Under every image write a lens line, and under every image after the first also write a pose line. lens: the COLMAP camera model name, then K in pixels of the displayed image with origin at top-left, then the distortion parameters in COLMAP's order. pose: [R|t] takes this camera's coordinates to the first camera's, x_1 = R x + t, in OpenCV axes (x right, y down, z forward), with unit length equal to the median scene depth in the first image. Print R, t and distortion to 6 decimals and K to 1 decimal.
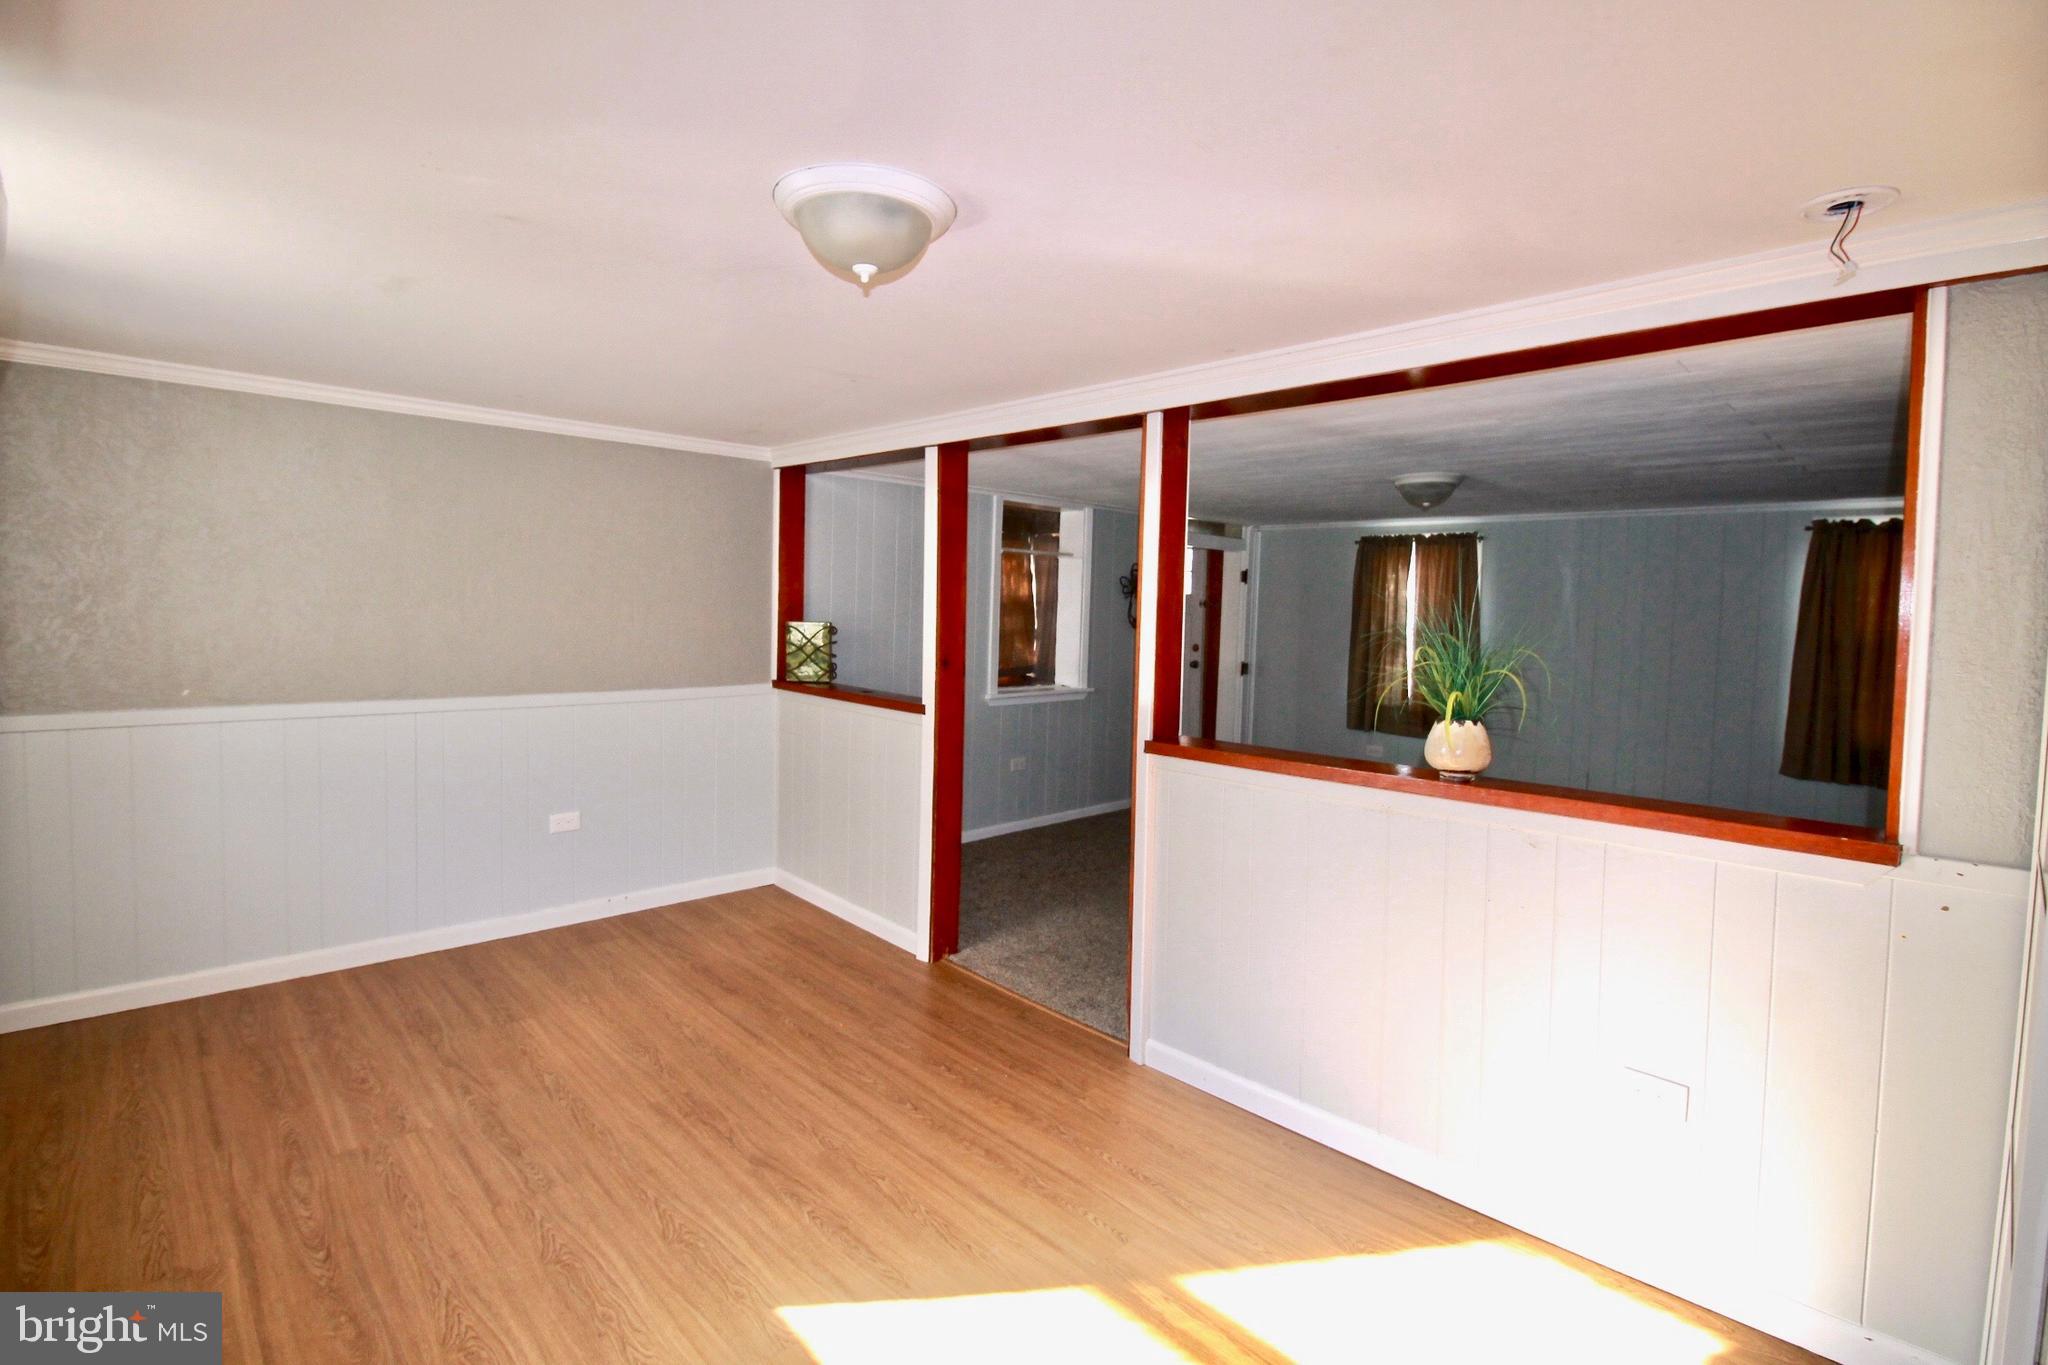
lens RADIAL K [[970.8, 0, 1023.6], [0, 970.8, 652.1], [0, 0, 1]] dist [-0.002578, -0.000962]
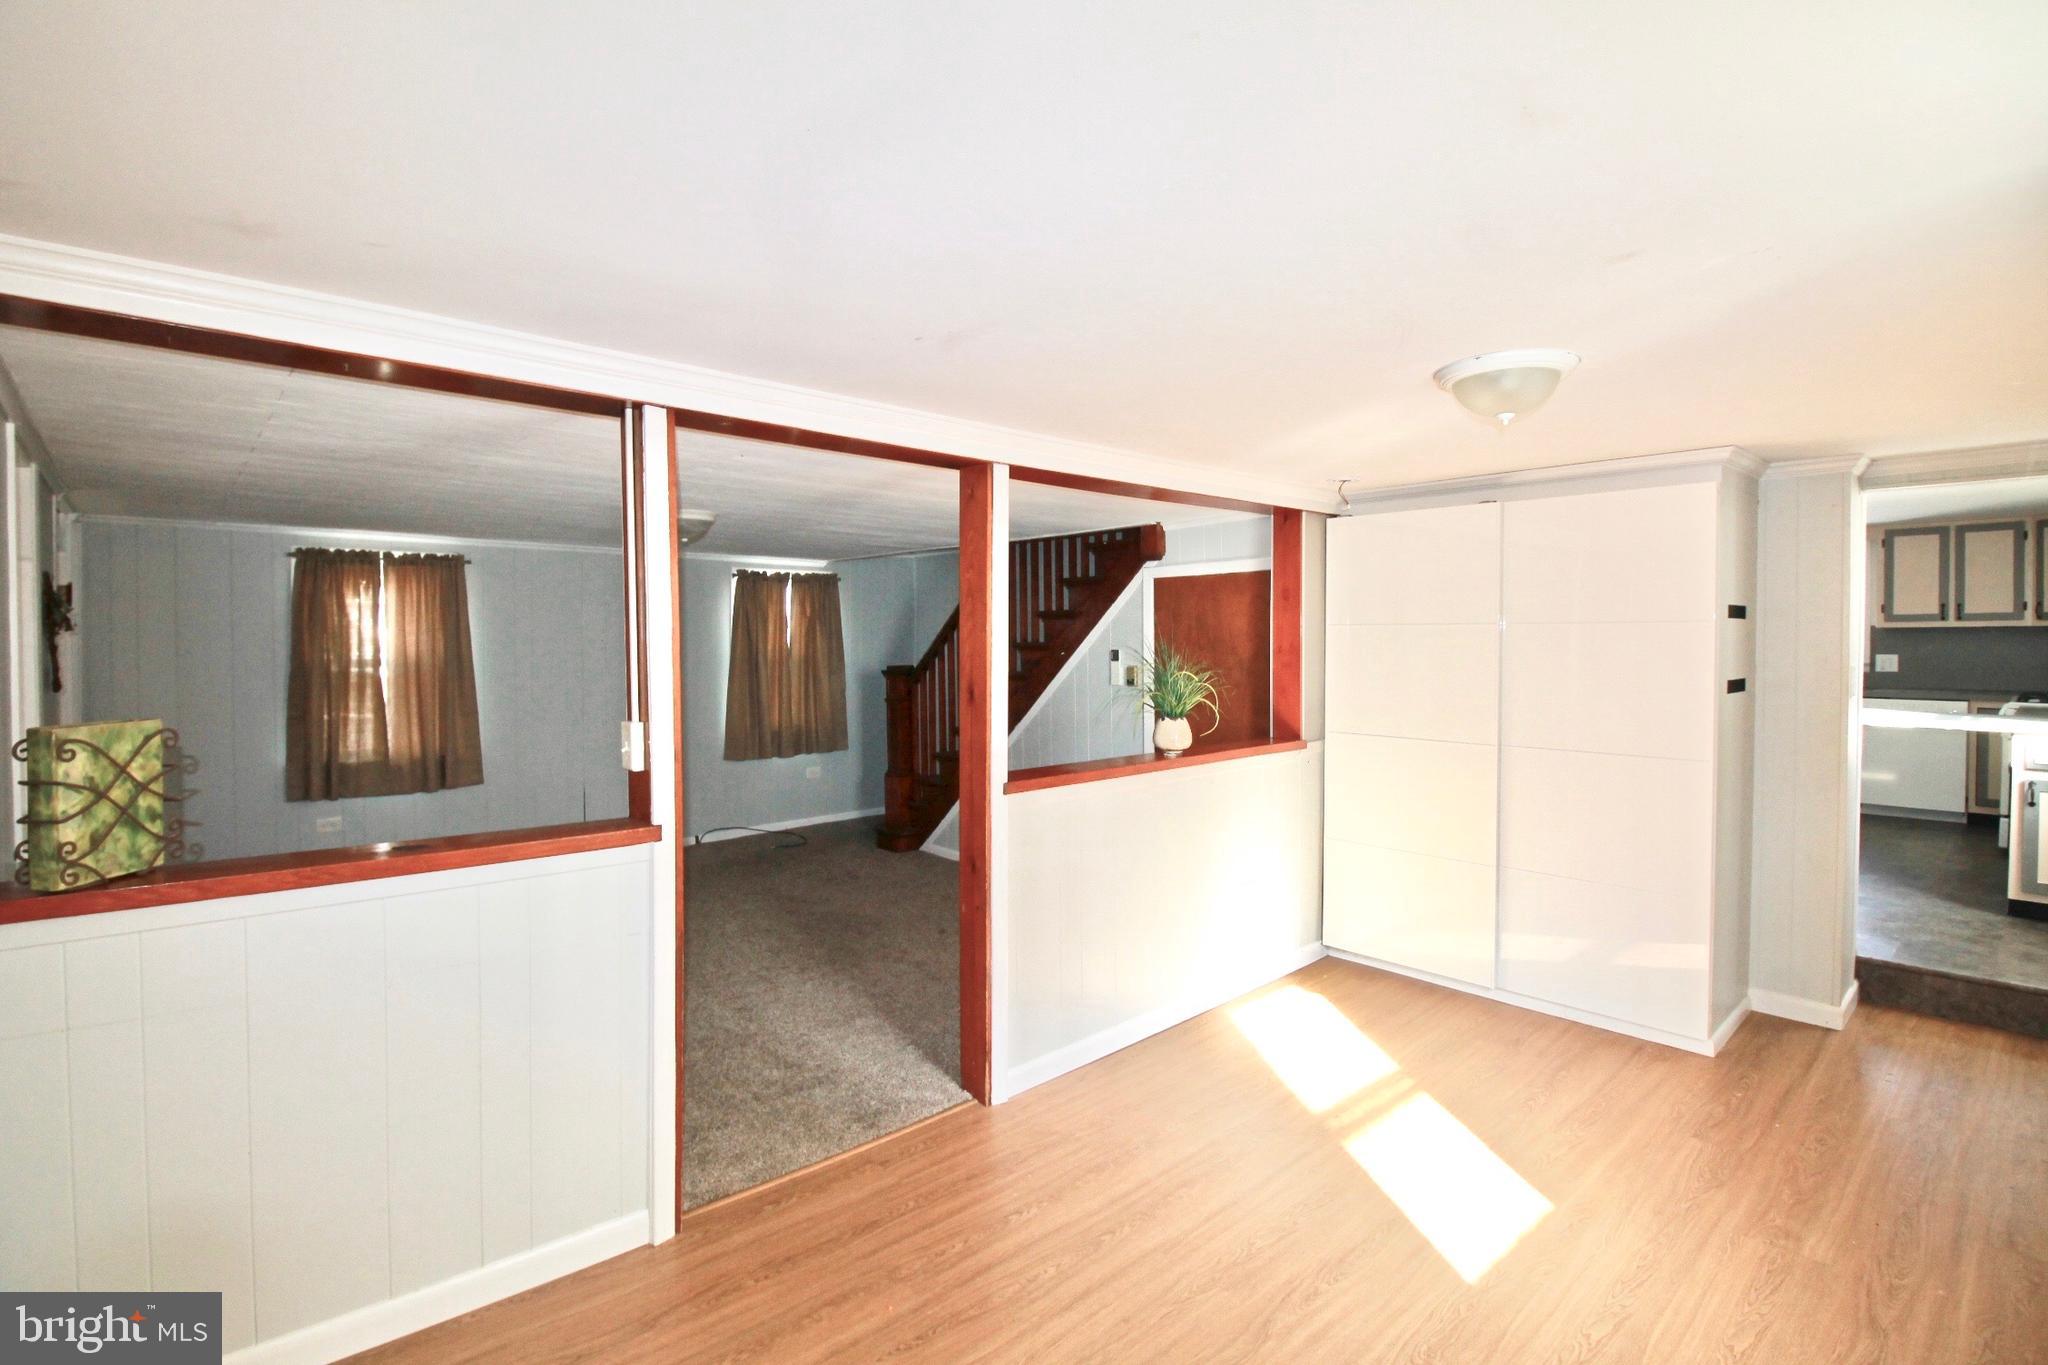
lens RADIAL K [[970.1, 0, 1031.1], [0, 970.1, 653.0], [0, 0, 1]] dist [0.000438, -0.009592]
pose [[0.025139, -0.038325, 0.998949, -0.591305], [0.052695, 0.997926, 0.036960, -0.053140], [-0.998294, 0.051710, 0.027107, 0.625641]]
